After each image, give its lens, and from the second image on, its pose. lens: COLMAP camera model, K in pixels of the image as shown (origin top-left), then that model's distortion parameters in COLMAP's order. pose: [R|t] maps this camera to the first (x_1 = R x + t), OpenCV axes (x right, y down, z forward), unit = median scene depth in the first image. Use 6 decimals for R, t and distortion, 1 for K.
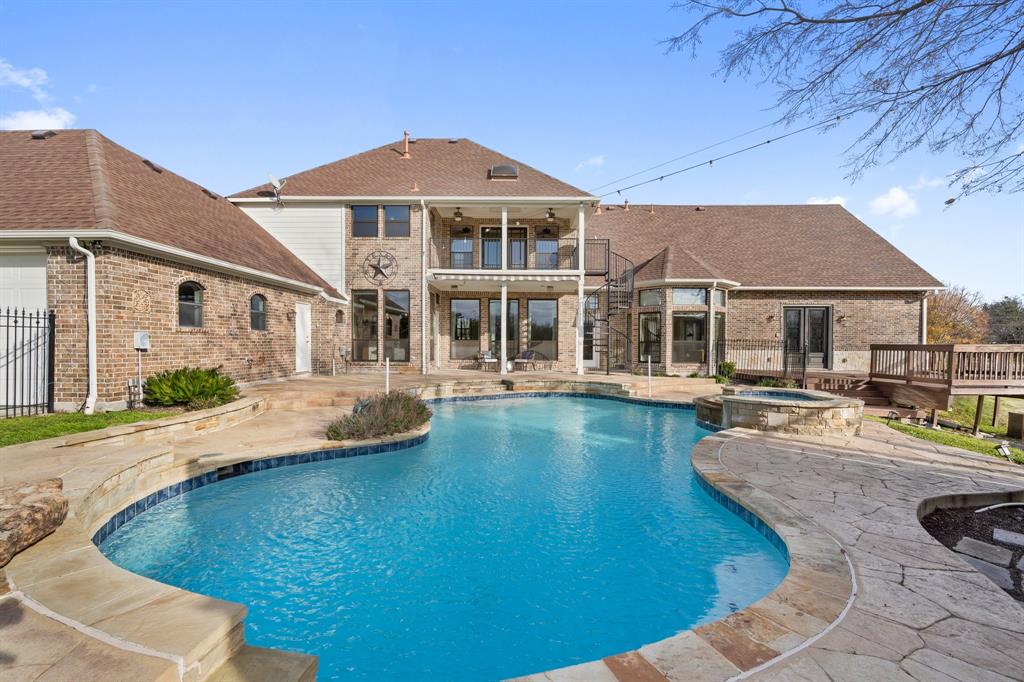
lens RADIAL K [[468.9, 0, 507.8], [0, 468.9, 347.9], [0, 0, 1]] dist [0.001775, 0.001803]
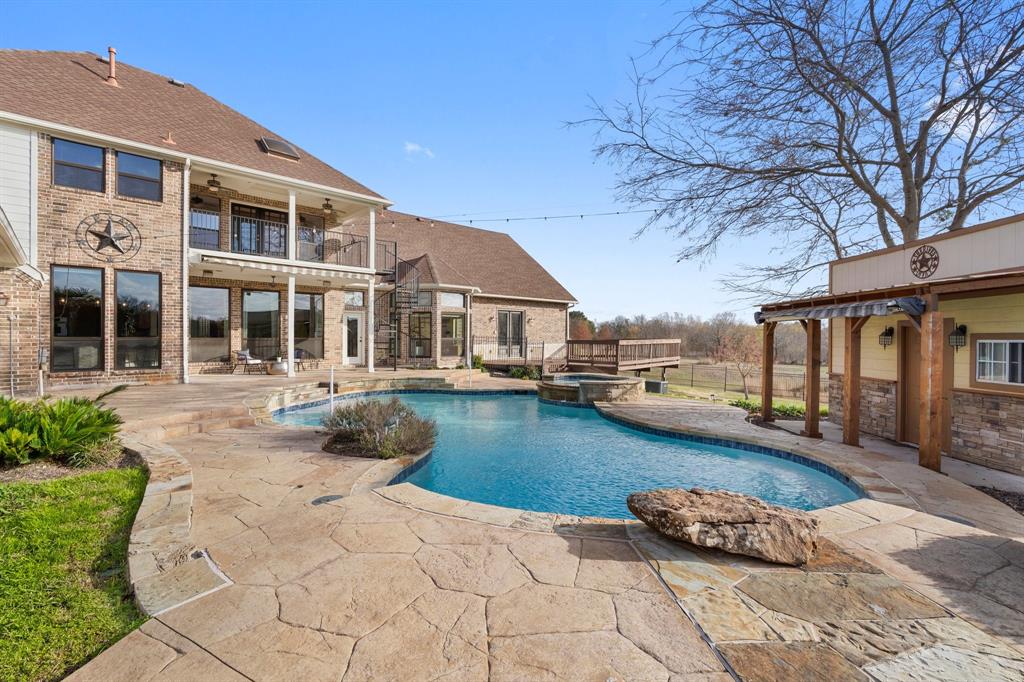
lens RADIAL K [[468.9, 0, 505.5], [0, 468.9, 337.8], [0, 0, 1]] dist [0.001775, 0.001803]
pose [[0.709906, -0.006851, 0.704263, -0.347852], [0.008365, 0.999964, 0.001295, -0.015422], [-0.704247, 0.004972, 0.709938, 0.075738]]
